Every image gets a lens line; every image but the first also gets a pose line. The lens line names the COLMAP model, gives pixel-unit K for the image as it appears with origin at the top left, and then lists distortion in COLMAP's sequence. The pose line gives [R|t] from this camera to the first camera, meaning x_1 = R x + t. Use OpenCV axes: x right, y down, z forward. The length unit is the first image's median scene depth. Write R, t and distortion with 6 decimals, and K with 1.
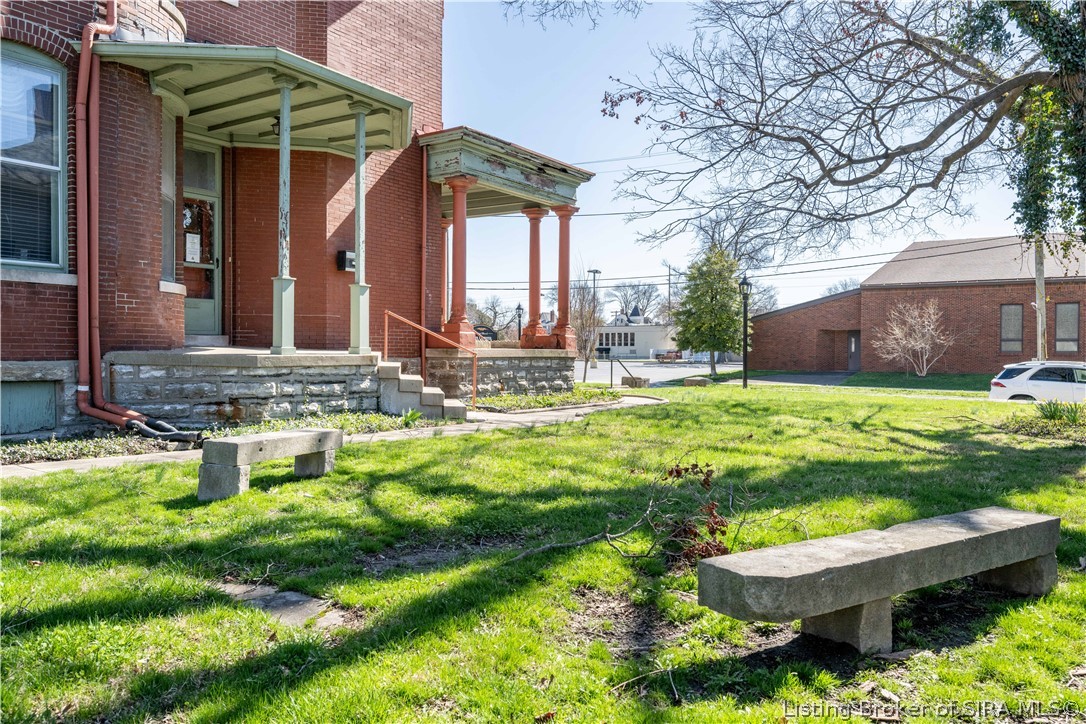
lens RADIAL K [[811.0, 0, 543.0], [0, 811.0, 362.0], [0, 0, 1]] dist [-0.004547, -0.002479]
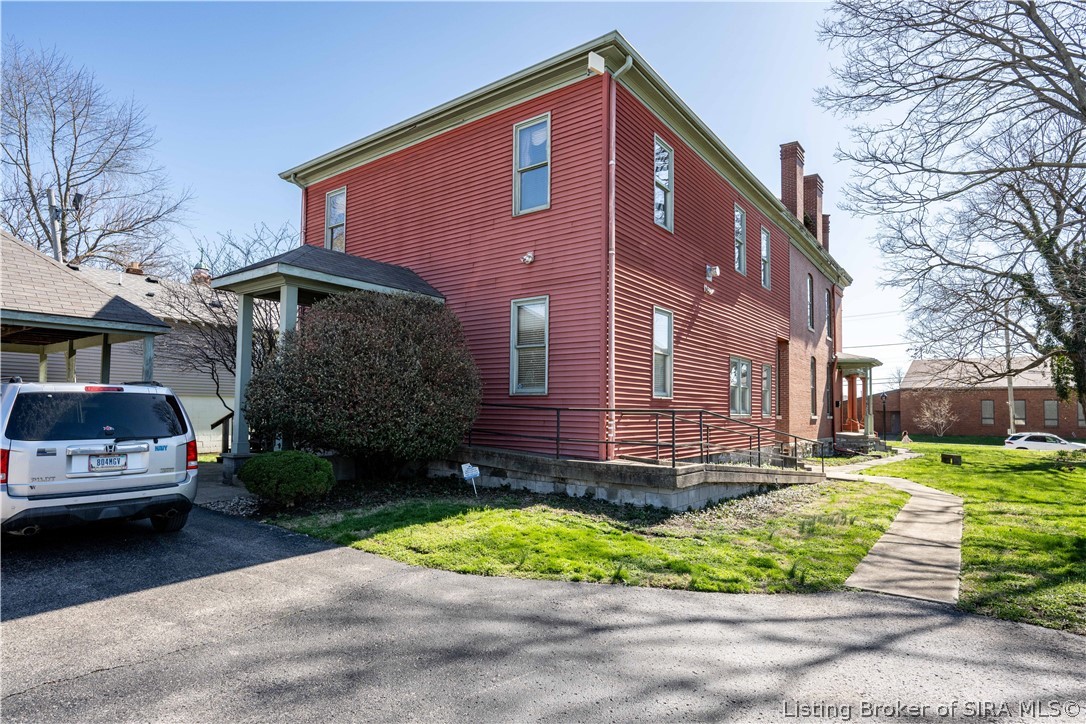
lens RADIAL K [[580.4, 0, 543.0], [0, 580.4, 362.0], [0, 0, 1]] dist [0.000734, 0.000175]
pose [[0.998109, 0.000495, -0.061466, -0.597434], [-0.006658, 0.994954, -0.100109, -0.024360], [0.061107, 0.100329, 0.993076, -0.653182]]
